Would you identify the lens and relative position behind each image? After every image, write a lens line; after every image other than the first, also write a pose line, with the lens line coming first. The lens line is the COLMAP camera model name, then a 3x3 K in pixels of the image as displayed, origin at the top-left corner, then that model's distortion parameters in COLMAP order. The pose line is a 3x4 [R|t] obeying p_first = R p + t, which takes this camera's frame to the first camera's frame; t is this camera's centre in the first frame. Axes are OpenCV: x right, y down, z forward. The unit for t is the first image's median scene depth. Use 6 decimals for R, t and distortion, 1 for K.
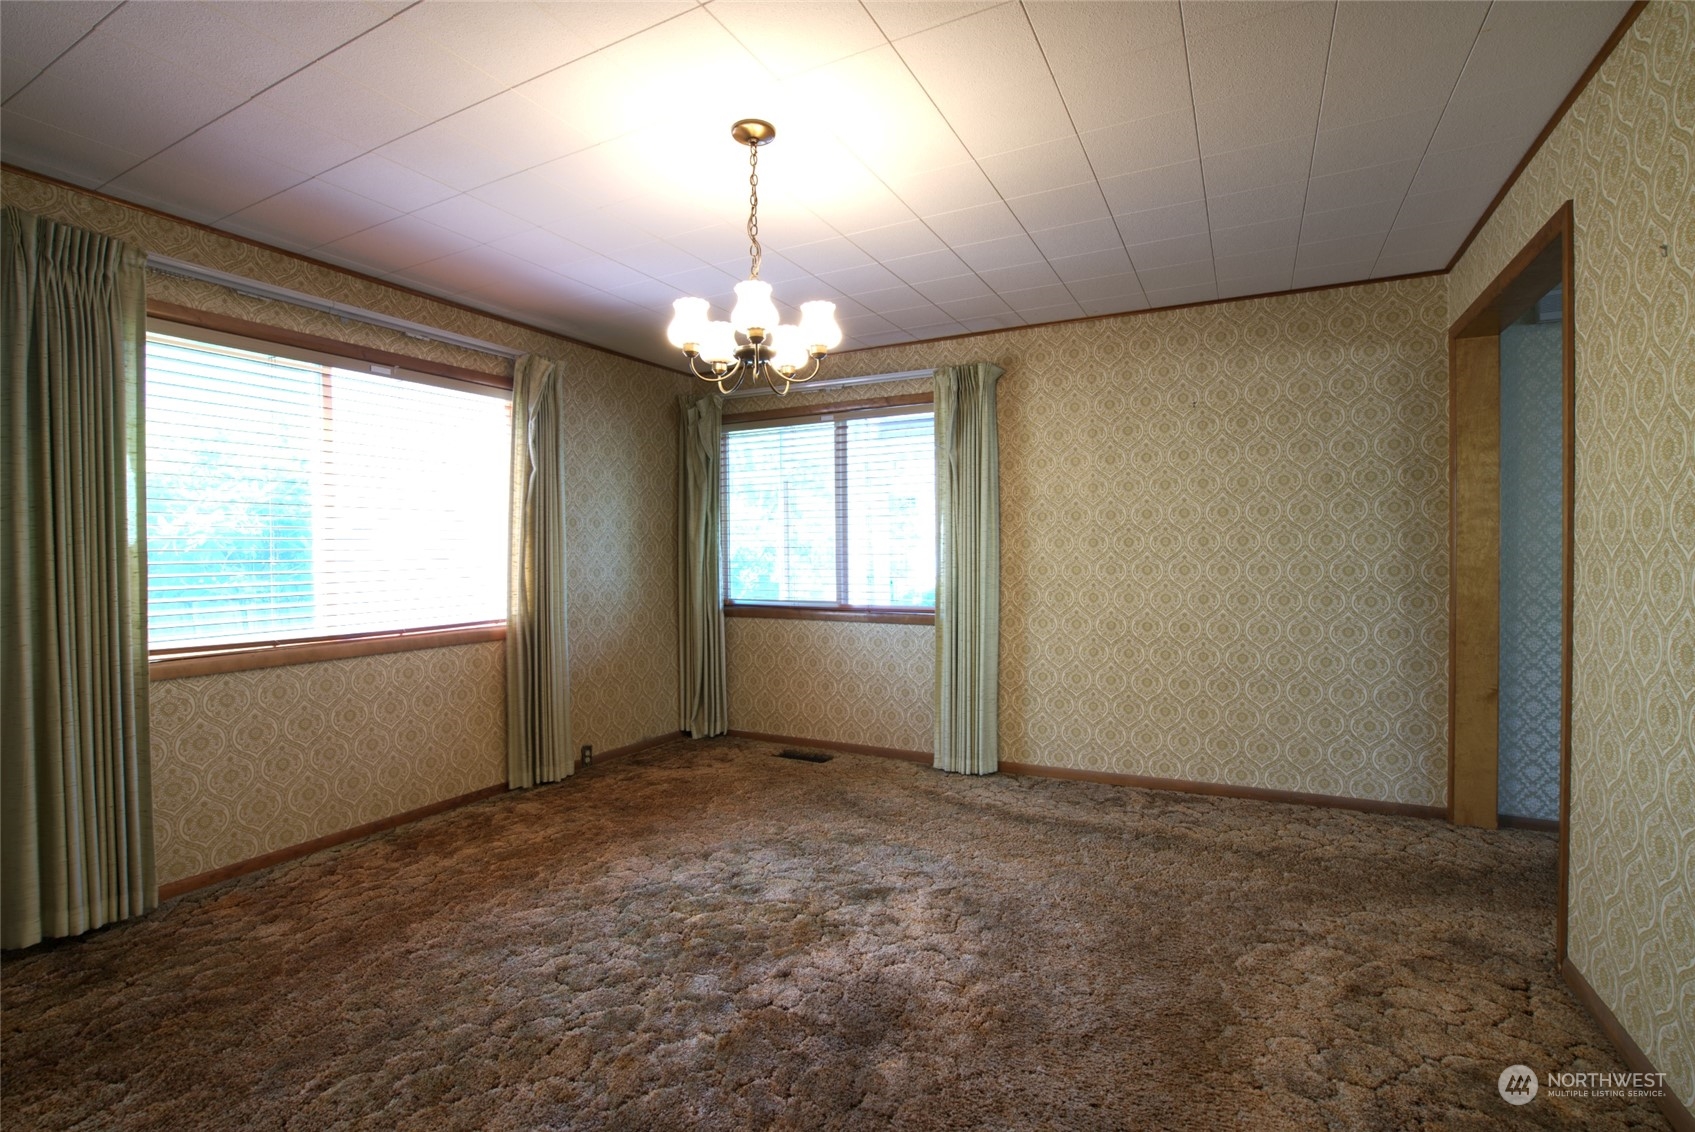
lens RADIAL K [[769.6, 0, 848.8], [0, 769.6, 565.1], [0, 0, 1]] dist [-0.060228, 0.021350]
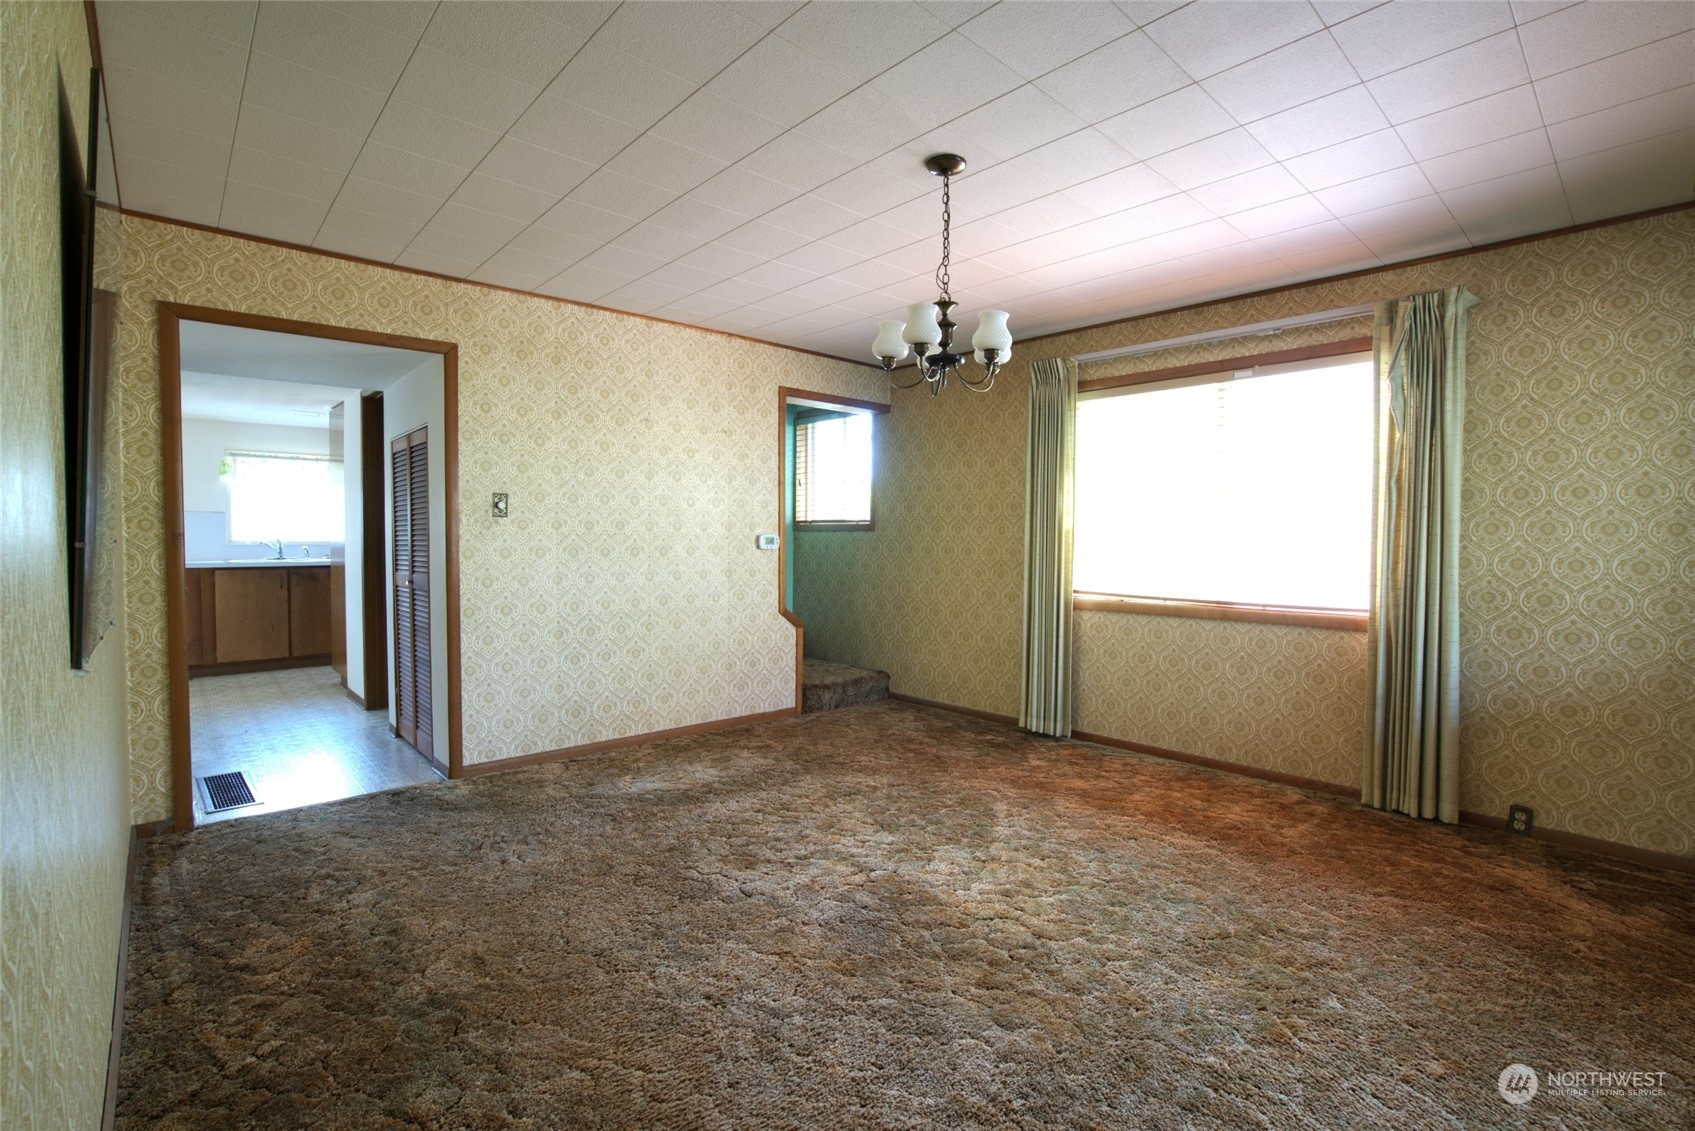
lens RADIAL K [[769.6, 0, 848.8], [0, 769.6, 564.6], [0, 0, 1]] dist [-0.060228, 0.021350]
pose [[-0.332722, 0.041089, -0.942129, 0.648939], [-0.016379, 0.998648, 0.049338, -0.016551], [0.942883, 0.031847, -0.331599, 0.796362]]
